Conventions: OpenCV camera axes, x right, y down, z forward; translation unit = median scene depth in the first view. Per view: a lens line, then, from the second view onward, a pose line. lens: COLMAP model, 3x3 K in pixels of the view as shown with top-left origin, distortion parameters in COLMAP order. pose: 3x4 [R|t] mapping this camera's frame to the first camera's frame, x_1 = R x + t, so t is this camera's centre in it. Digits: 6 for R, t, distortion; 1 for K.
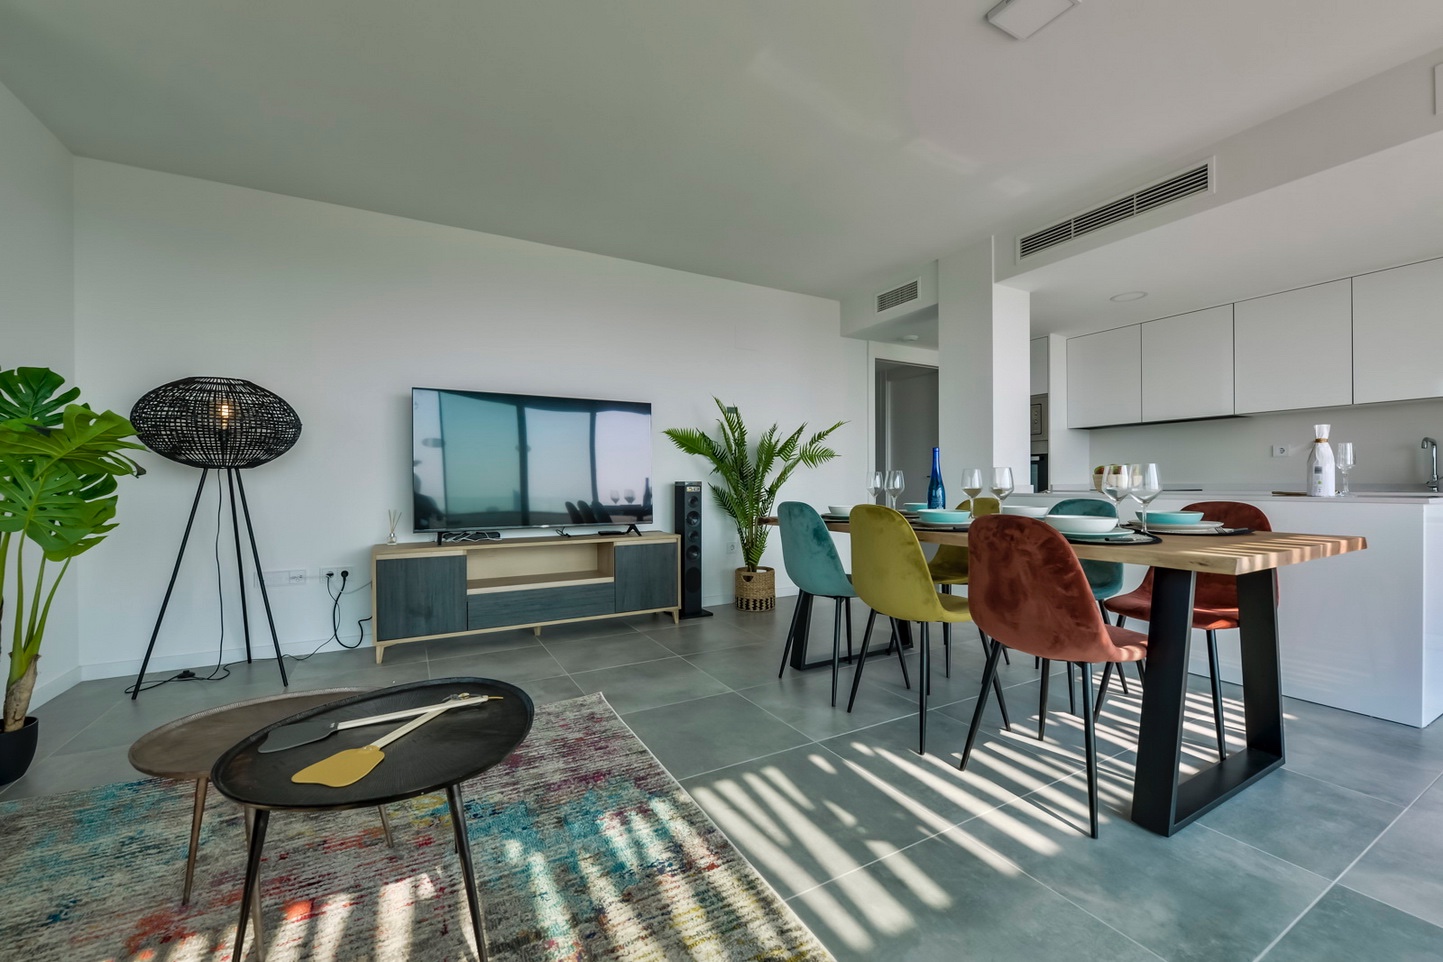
lens RADIAL K [[573.8, 0, 726.0], [0, 573.8, 484.3], [0, 0, 1]] dist [-0.000064, -0.000695]
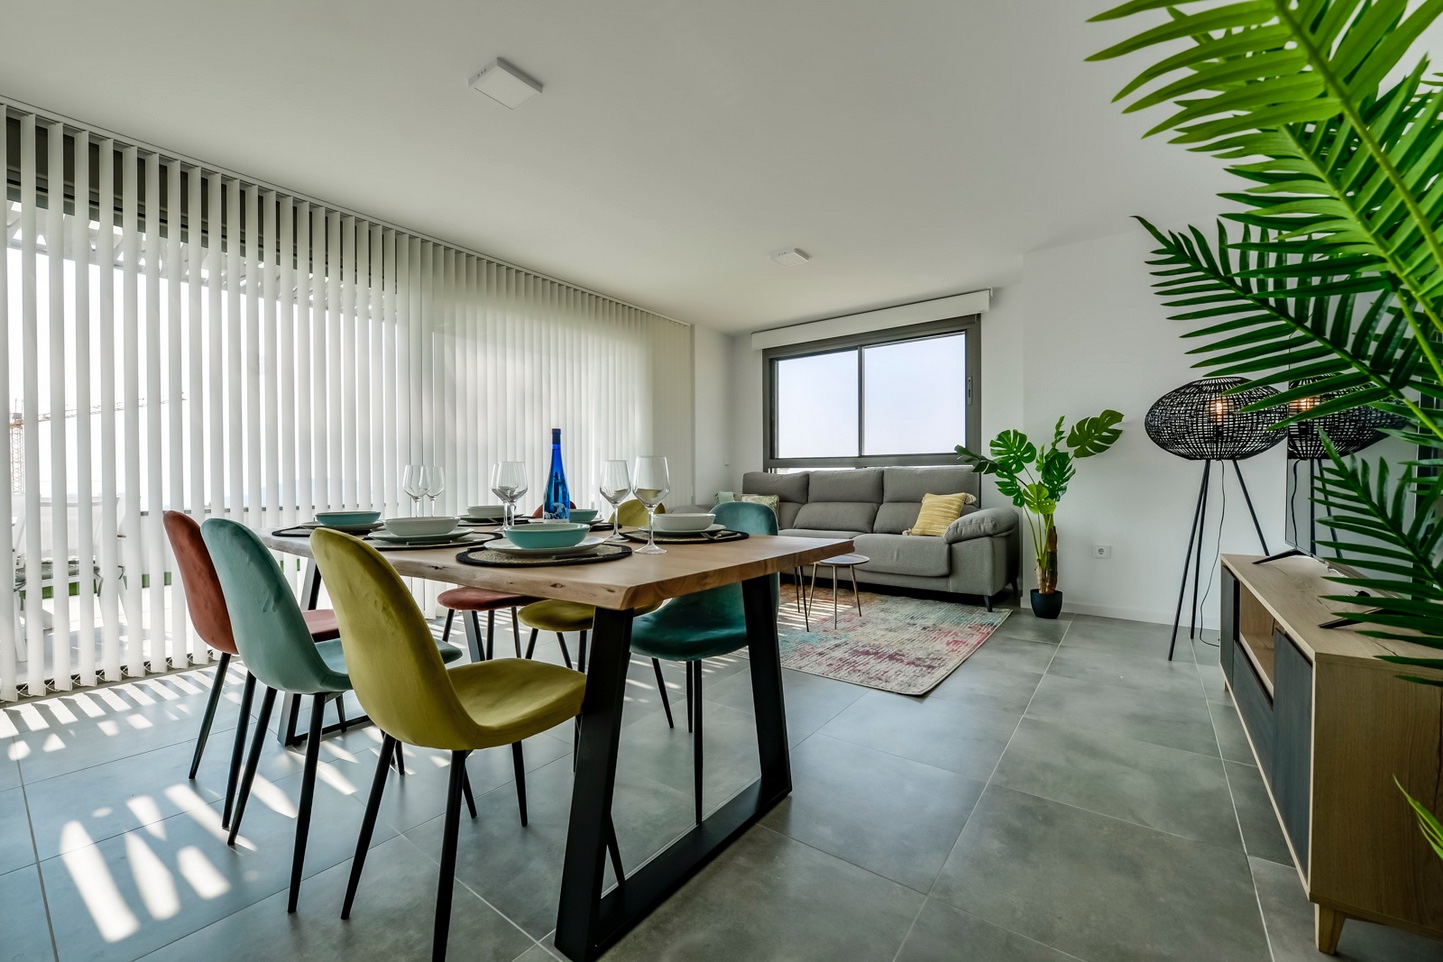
lens RADIAL K [[573.8, 0, 724.8], [0, 573.8, 479.8], [0, 0, 1]] dist [-0.000064, -0.000695]
pose [[-0.911311, 0.006141, -0.411673, 0.654845], [0.004154, 0.999975, 0.005721, -0.001130], [0.411698, 0.003504, -0.911314, 2.407168]]
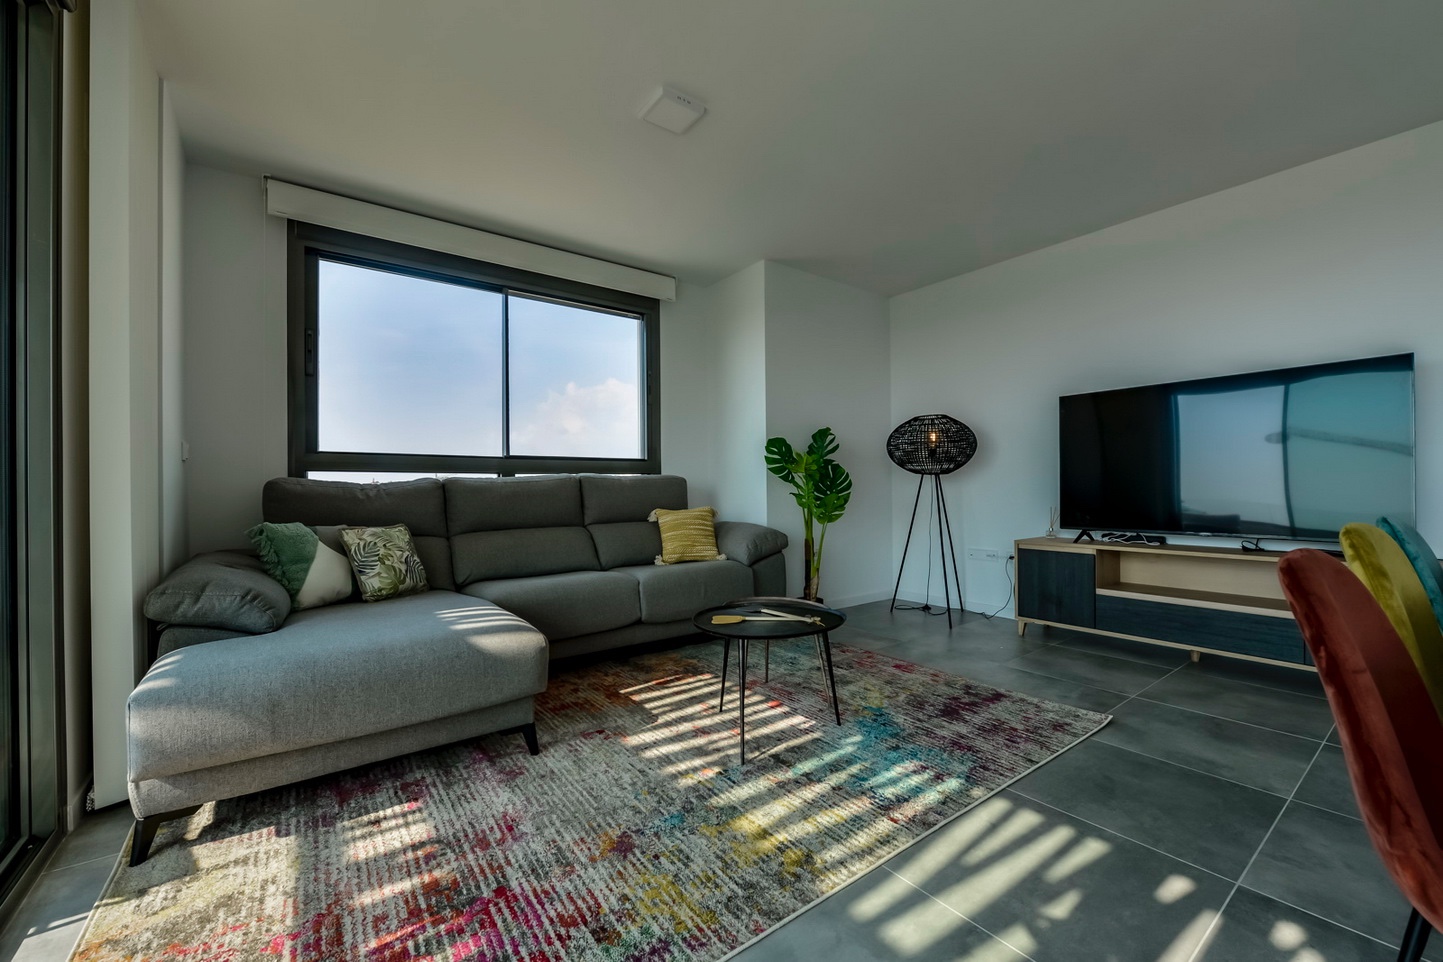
lens RADIAL K [[573.8, 0, 728.8], [0, 573.8, 486.2], [0, 0, 1]] dist [-0.000064, -0.000695]
pose [[0.140506, -0.003668, -0.990073, 0.807862], [0.006783, 0.999973, -0.002742, 0.004136], [0.990057, -0.006331, 0.140527, 0.396982]]
